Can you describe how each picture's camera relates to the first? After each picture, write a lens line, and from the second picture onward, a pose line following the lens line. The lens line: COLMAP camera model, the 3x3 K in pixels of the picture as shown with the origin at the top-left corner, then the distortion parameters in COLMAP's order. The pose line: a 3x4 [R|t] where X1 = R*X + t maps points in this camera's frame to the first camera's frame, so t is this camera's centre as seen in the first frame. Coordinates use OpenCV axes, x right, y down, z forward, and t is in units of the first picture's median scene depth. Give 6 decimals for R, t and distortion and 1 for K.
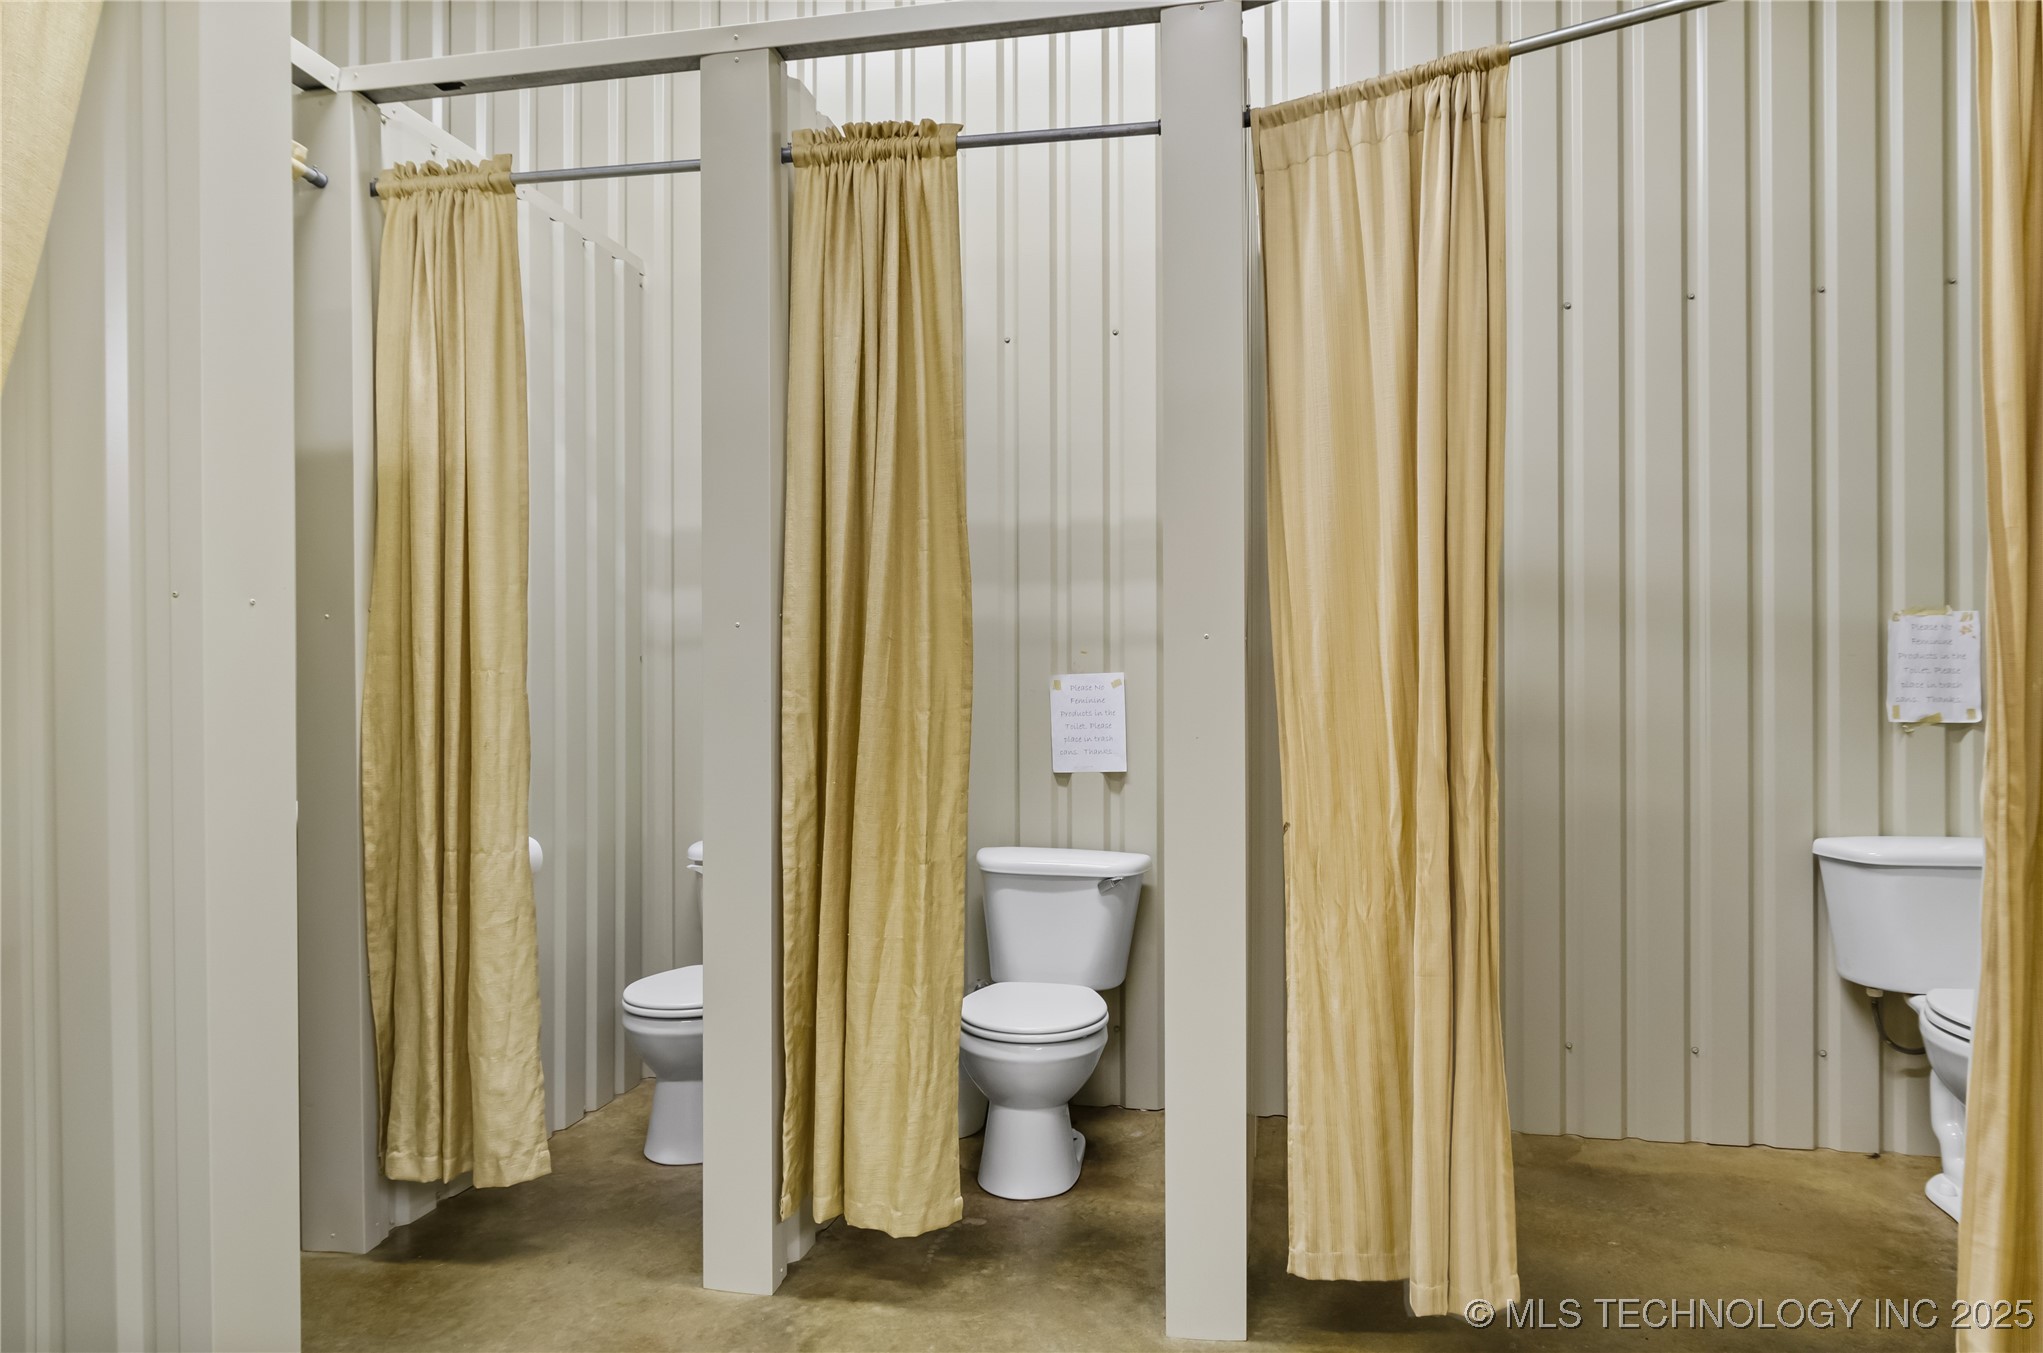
lens RADIAL K [[1269.4, 0, 1030.7], [0, 1269.4, 683.5], [0, 0, 1]] dist [-0.011083, 0.001073]
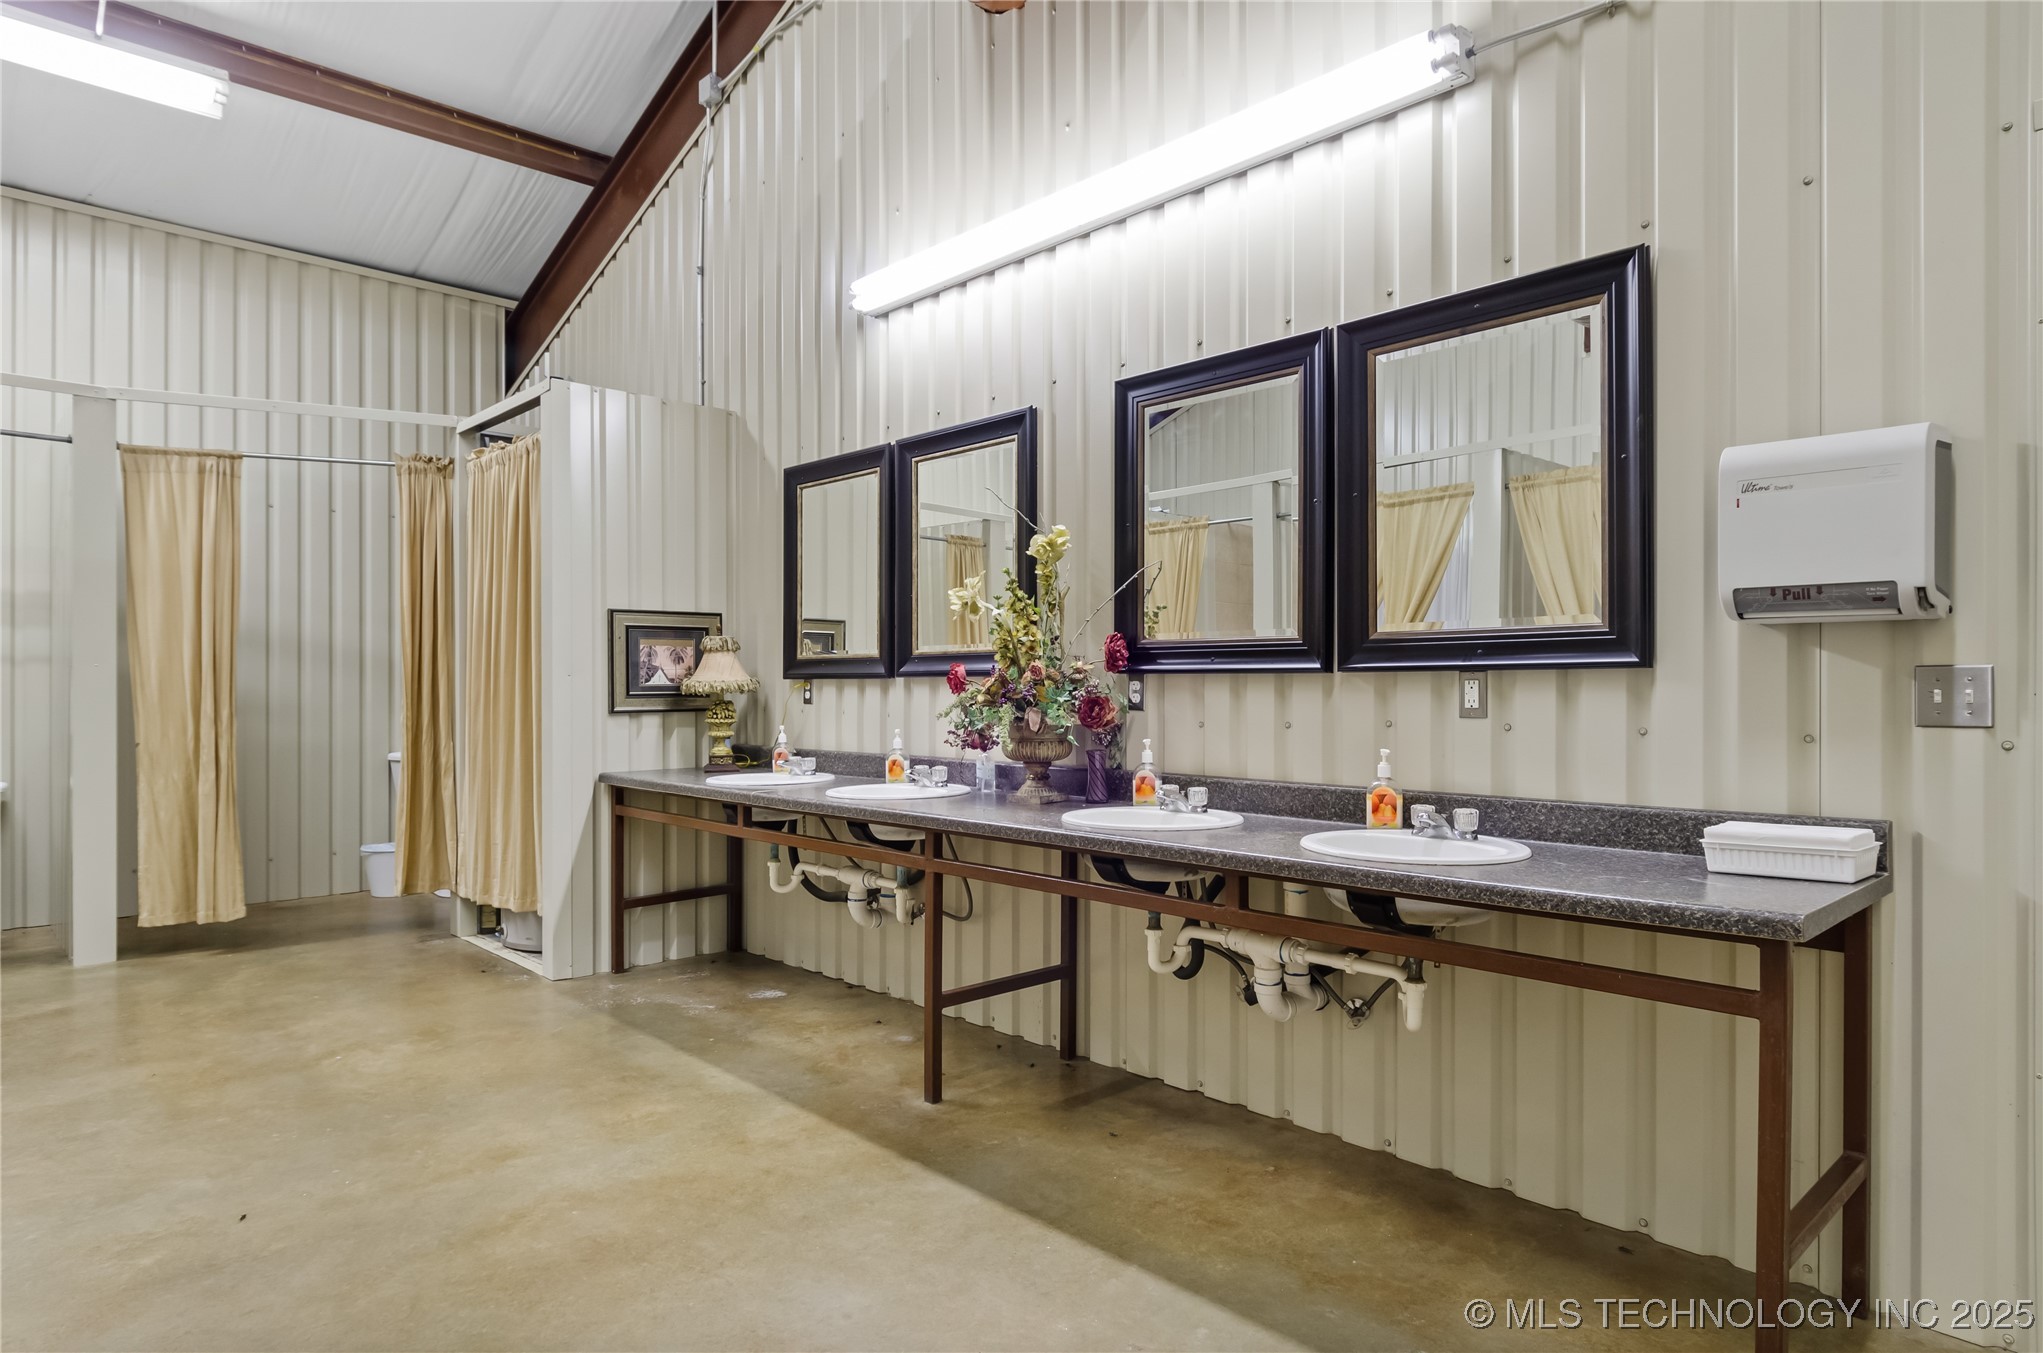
lens RADIAL K [[1129.2, 0, 968.7], [0, 1129.2, 681.8], [0, 0, 1]] dist [0.008457, -0.001357]
pose [[0.593338, 0.003400, 0.804947, -0.235510], [-0.000212, 0.999992, -0.004068, 0.000278], [-0.804954, 0.002243, 0.593333, -0.612888]]
